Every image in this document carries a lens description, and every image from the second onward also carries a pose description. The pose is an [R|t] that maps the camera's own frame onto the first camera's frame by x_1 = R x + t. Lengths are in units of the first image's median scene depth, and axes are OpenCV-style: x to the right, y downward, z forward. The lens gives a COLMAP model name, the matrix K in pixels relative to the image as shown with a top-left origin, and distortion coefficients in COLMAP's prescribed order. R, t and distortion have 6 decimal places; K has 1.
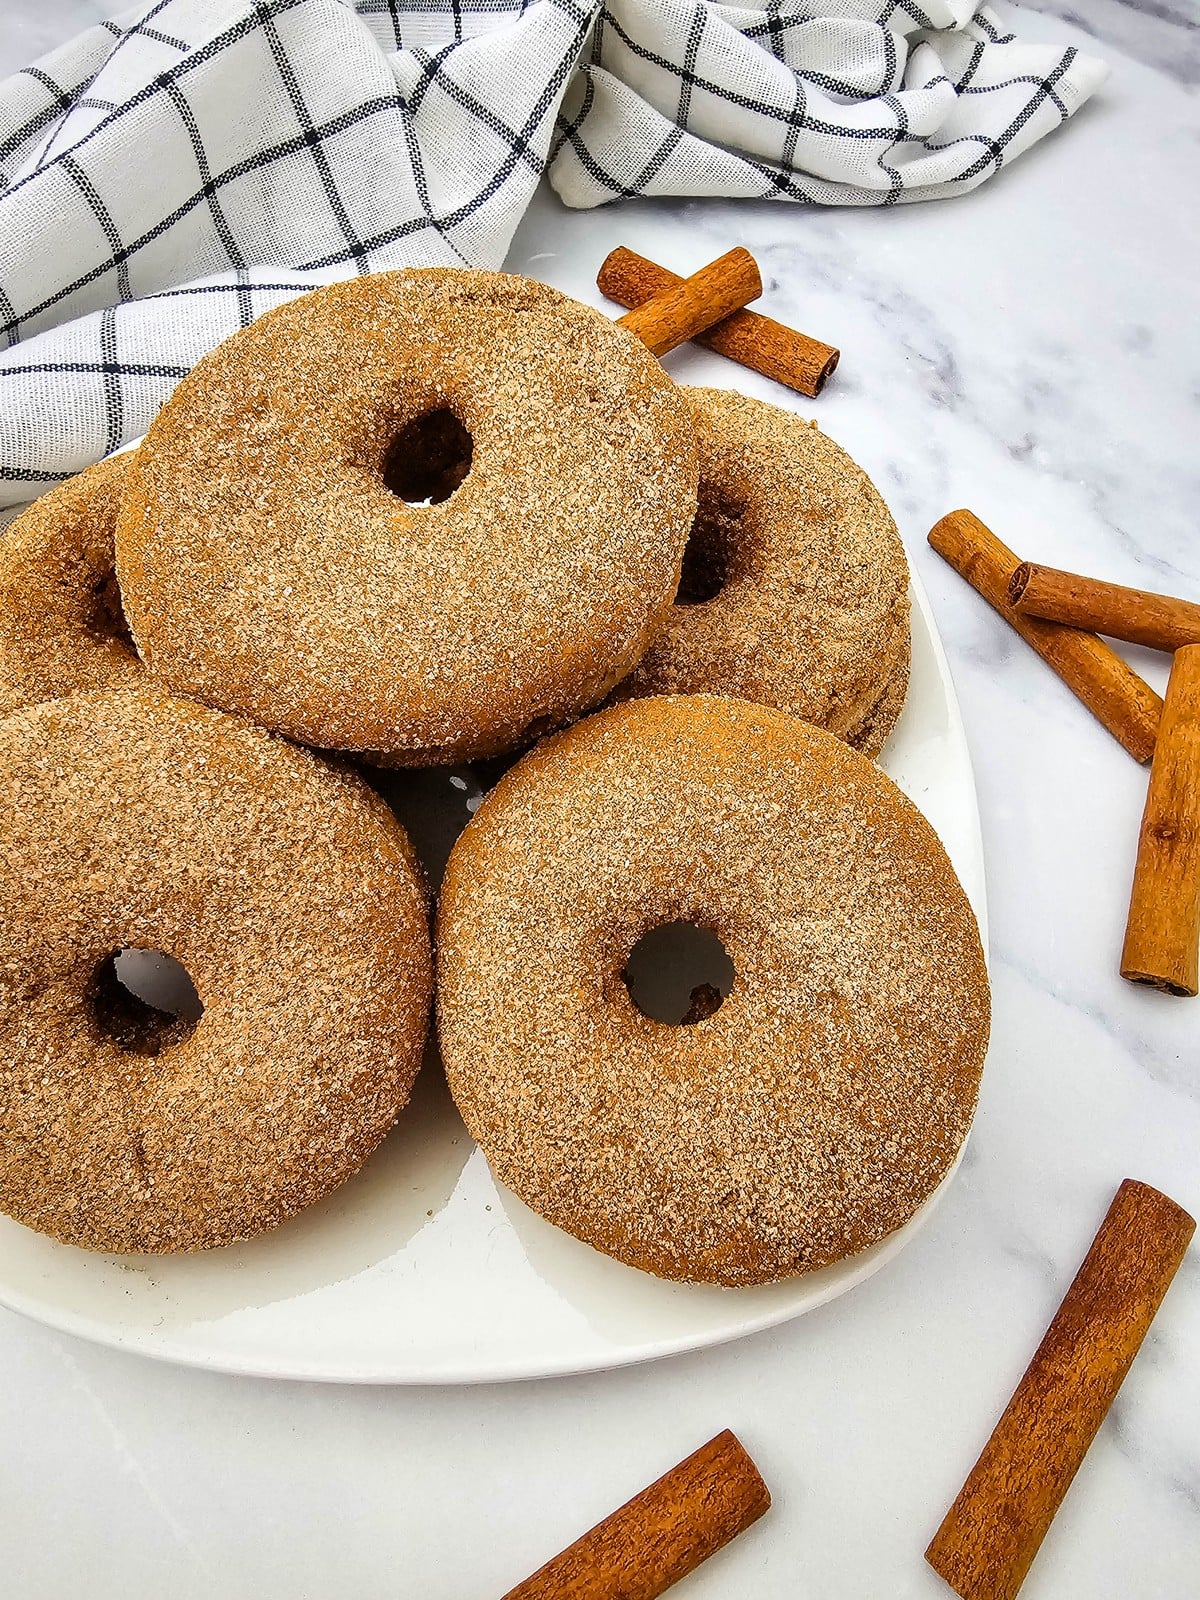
lens RADIAL K [[1188.5, 0, 597.1], [0, 1188.5, 769.5], [0, 0, 1]] dist [0.002928, -0.000987]
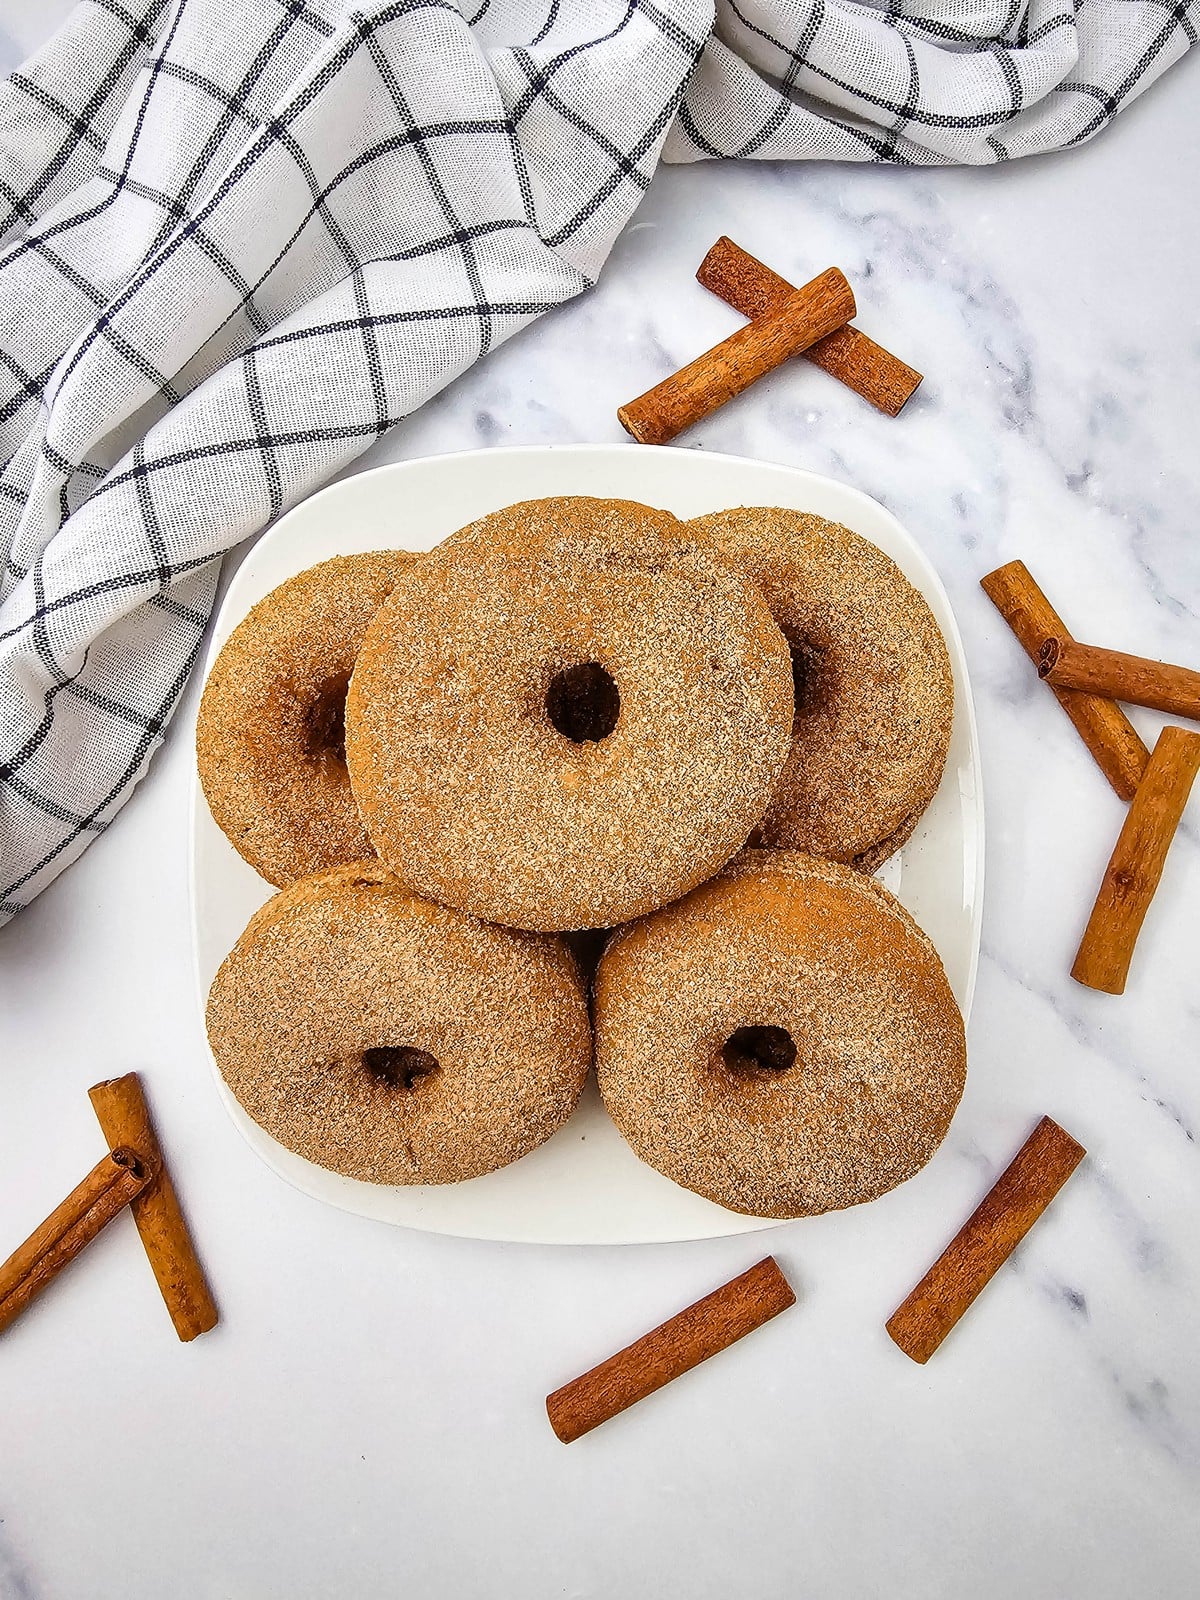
lens RADIAL K [[1187.5, 0, 604.4], [0, 1187.5, 779.4], [0, 0, 1]] dist [0.002781, -0.002684]
pose [[0.999884, 0.006590, -0.013731, -0.108594], [-0.000117, 0.904832, 0.425768, -0.785524], [0.015230, -0.425717, 0.904728, -0.207195]]
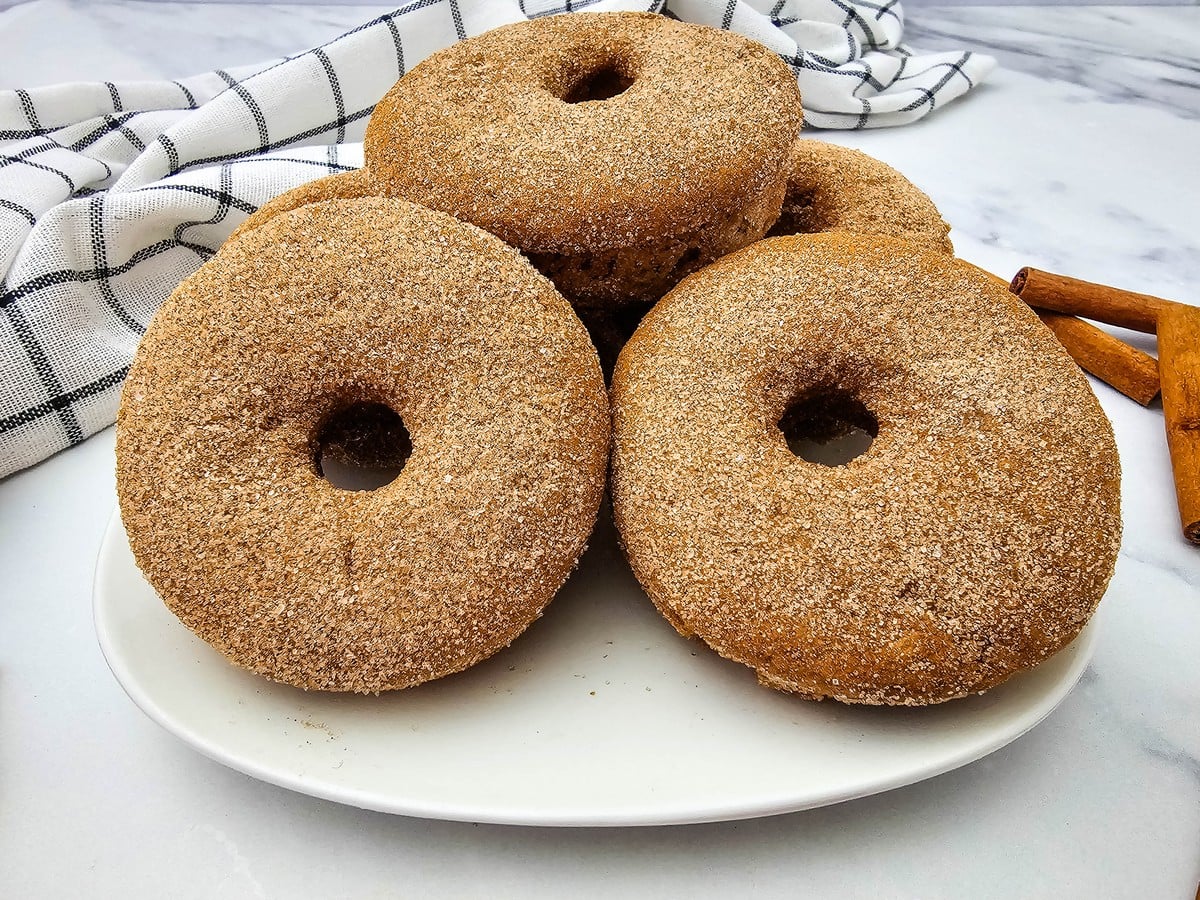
lens RADIAL K [[885.4, 0, 563.5], [0, 885.4, 446.8], [0, 0, 1]] dist [0.008919, -0.008109]
pose [[0.999818, 0.005551, -0.018278, -0.174067], [-0.011643, 0.935643, -0.352756, 0.505249], [0.015144, 0.352904, 0.935537, 0.212108]]
